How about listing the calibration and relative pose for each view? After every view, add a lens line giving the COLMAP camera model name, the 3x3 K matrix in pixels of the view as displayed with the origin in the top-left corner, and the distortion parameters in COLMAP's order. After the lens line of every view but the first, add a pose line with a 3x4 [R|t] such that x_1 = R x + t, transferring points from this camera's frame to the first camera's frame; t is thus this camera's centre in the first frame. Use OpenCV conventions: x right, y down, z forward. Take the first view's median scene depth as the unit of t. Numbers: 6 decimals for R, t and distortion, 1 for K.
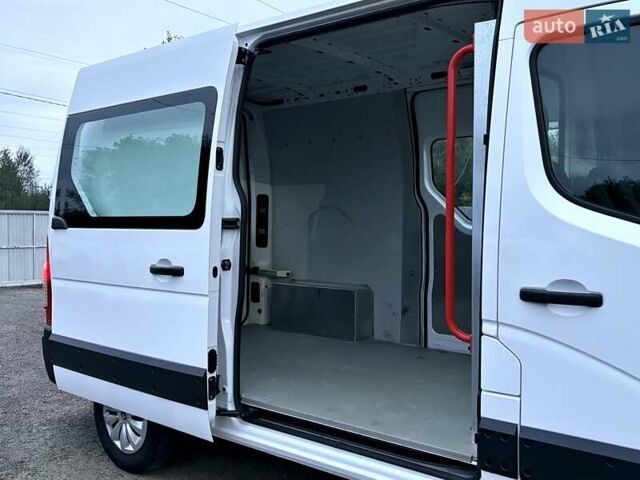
lens RADIAL K [[619.2, 0, 348.6], [0, 619.2, 239.6], [0, 0, 1]] dist [0.100056, -0.305472]
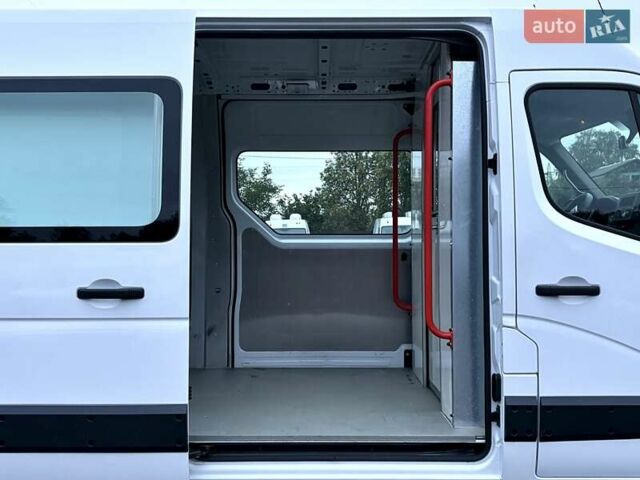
lens RADIAL K [[697.2, 0, 321.1], [0, 697.2, 238.6], [0, 0, 1]] dist [0.068701, 0.000031]
pose [[0.790823, -0.003063, 0.612037, -0.767070], [0.021625, 0.999503, -0.022939, 0.006031], [-0.611663, 0.031376, 0.790496, 0.126261]]
